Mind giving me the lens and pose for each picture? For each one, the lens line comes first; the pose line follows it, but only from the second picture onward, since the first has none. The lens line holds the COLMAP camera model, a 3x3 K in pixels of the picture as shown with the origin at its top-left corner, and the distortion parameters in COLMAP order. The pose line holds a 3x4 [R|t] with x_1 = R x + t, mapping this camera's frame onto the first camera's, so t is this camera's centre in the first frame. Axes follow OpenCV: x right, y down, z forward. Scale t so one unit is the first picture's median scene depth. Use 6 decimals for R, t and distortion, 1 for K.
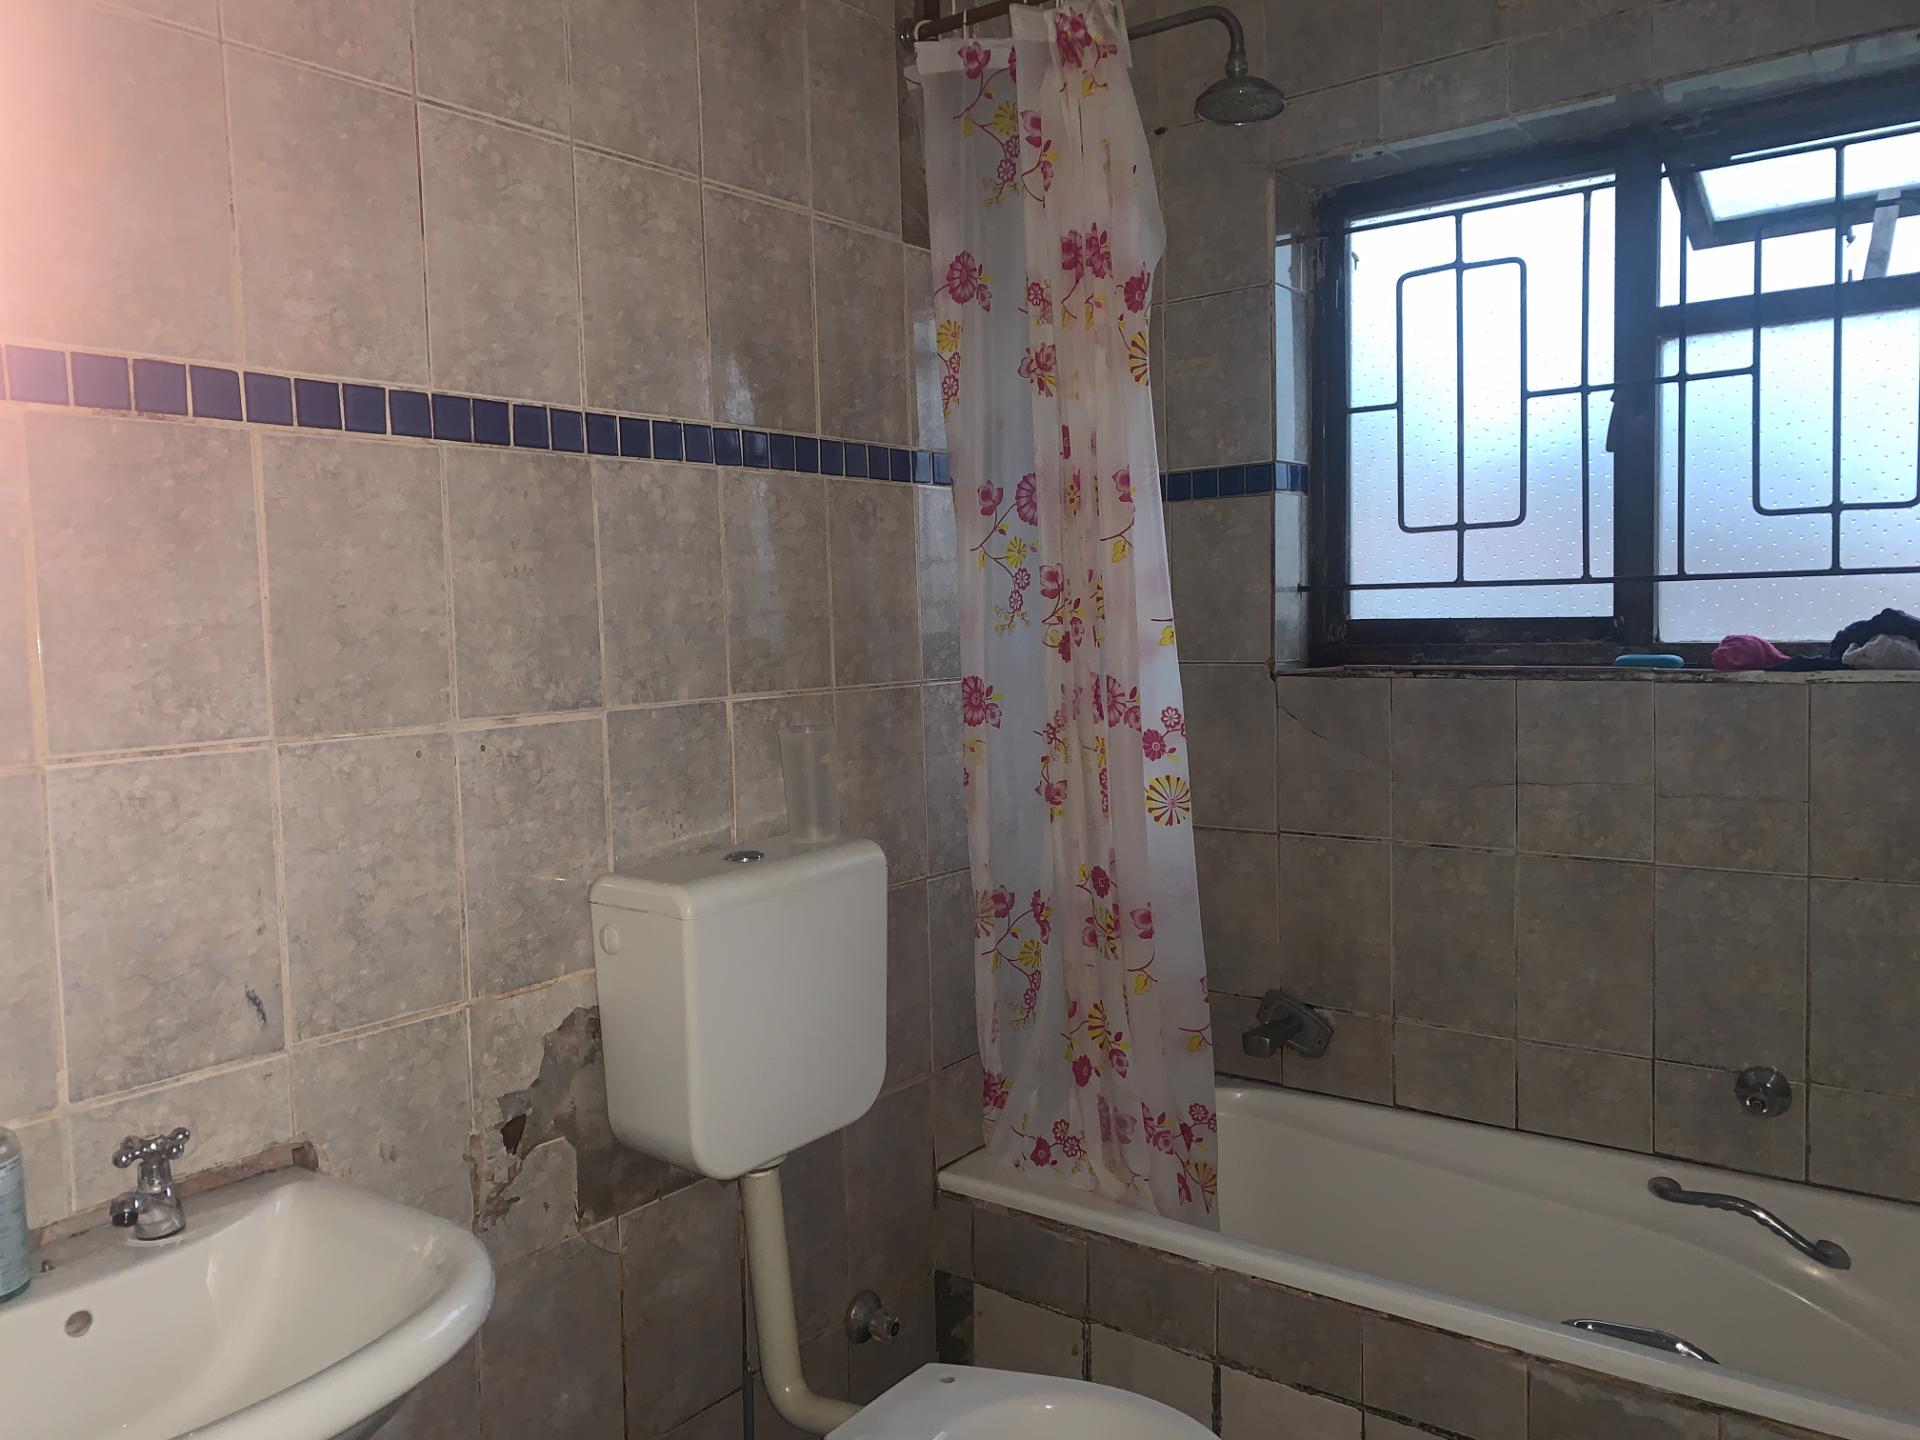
lens RADIAL K [[1467.7, 0, 947.6], [0, 1467.7, 722.4], [0, 0, 1]] dist [0.045759, -0.041108]
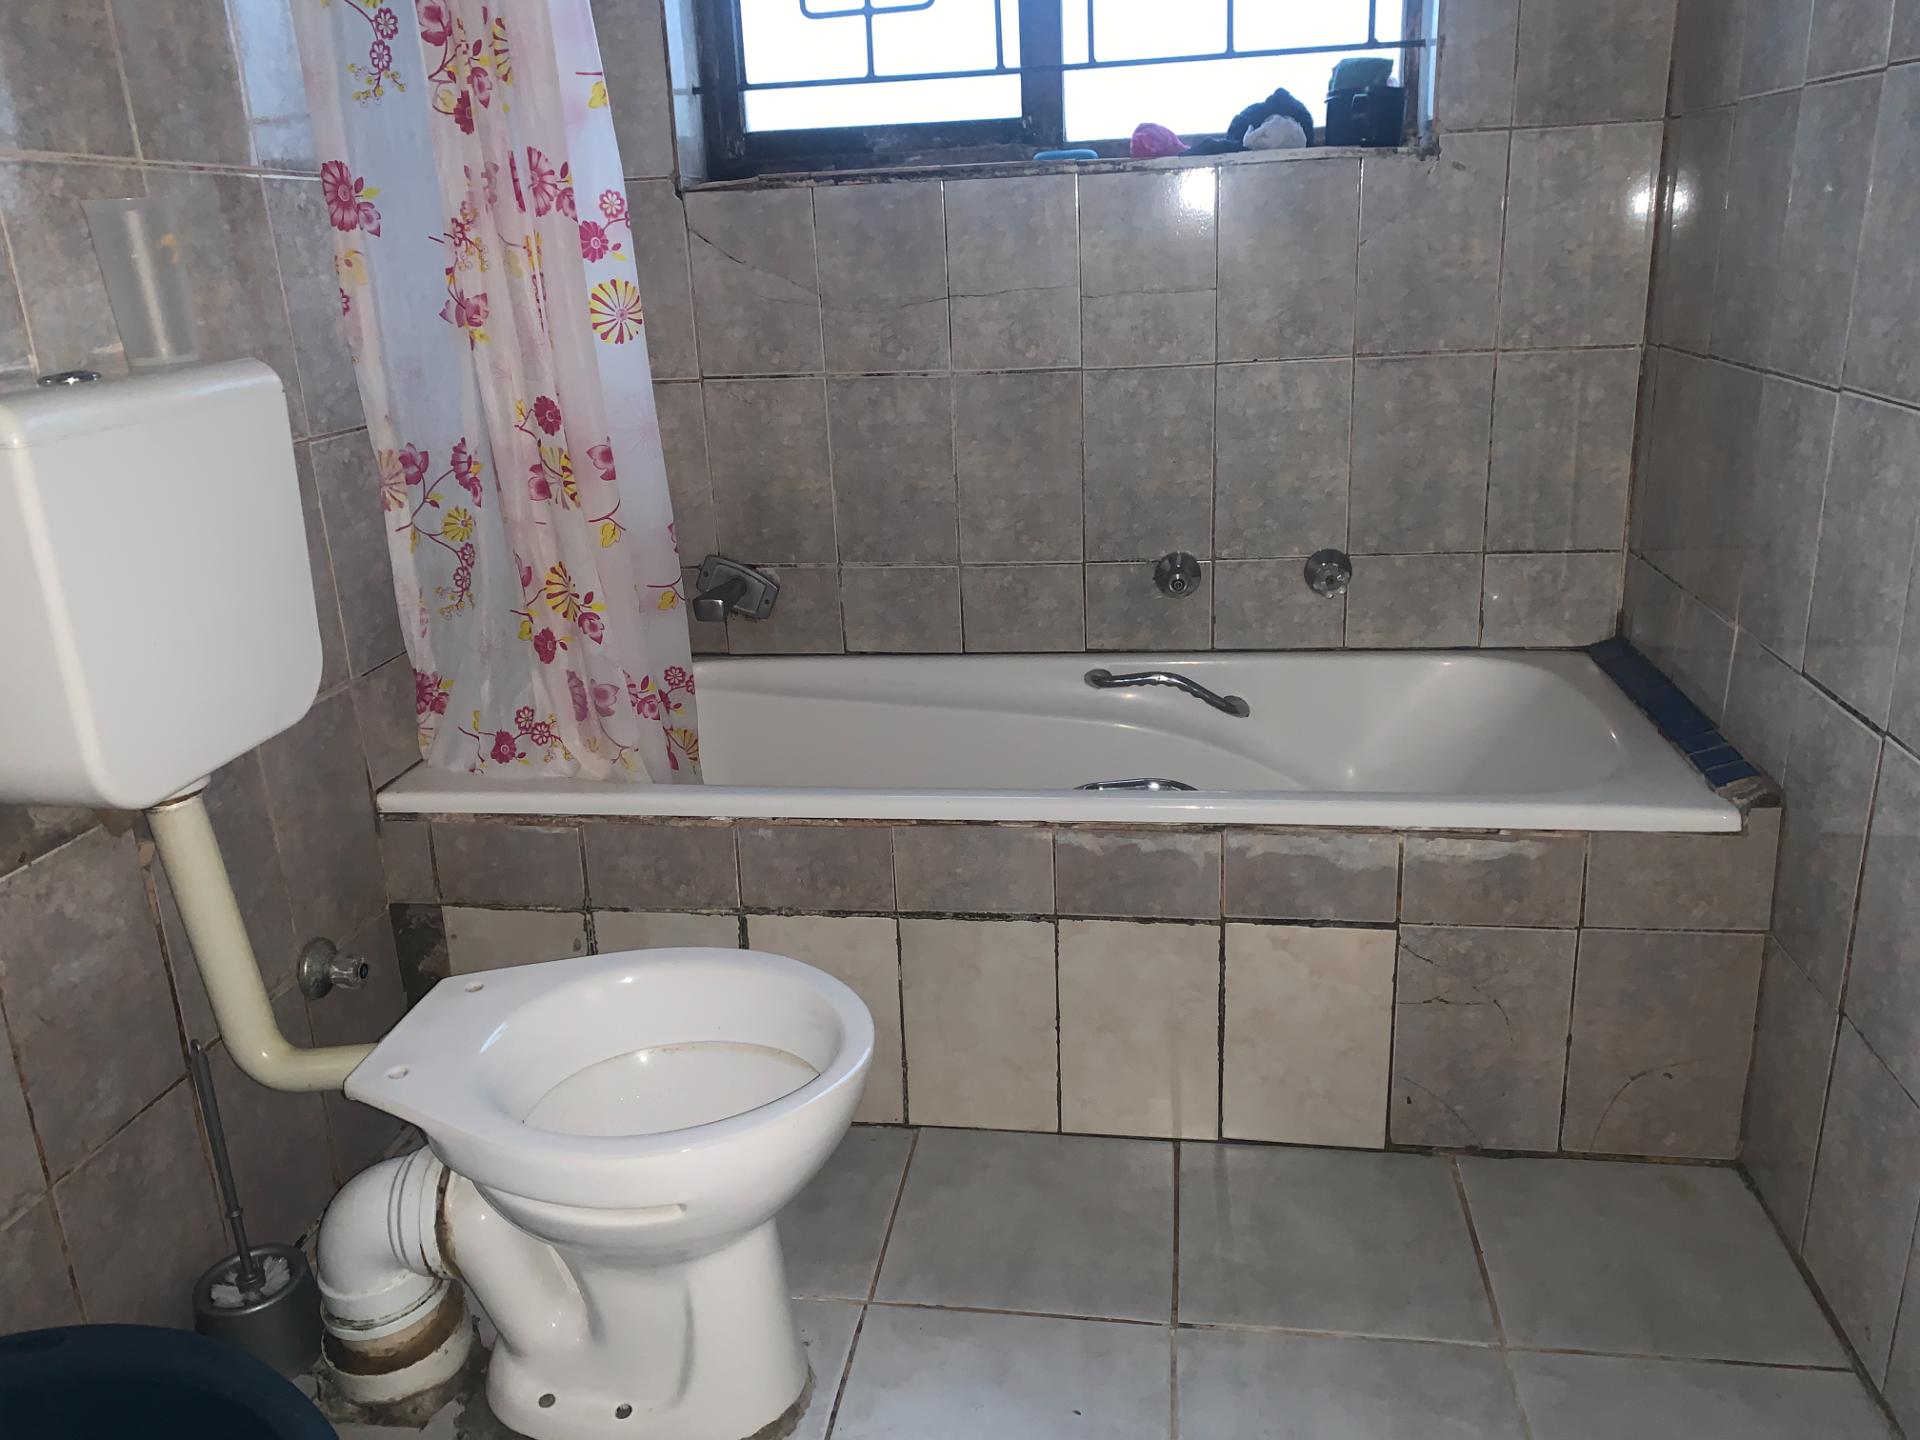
lens RADIAL K [[1467.7, 0, 947.6], [0, 1467.7, 722.4], [0, 0, 1]] dist [0.045759, -0.041108]
pose [[0.881139, -0.161193, 0.444535, -0.093075], [0.058986, 0.970230, 0.234894, 0.090280], [-0.469164, -0.180753, 0.864415, 0.129457]]
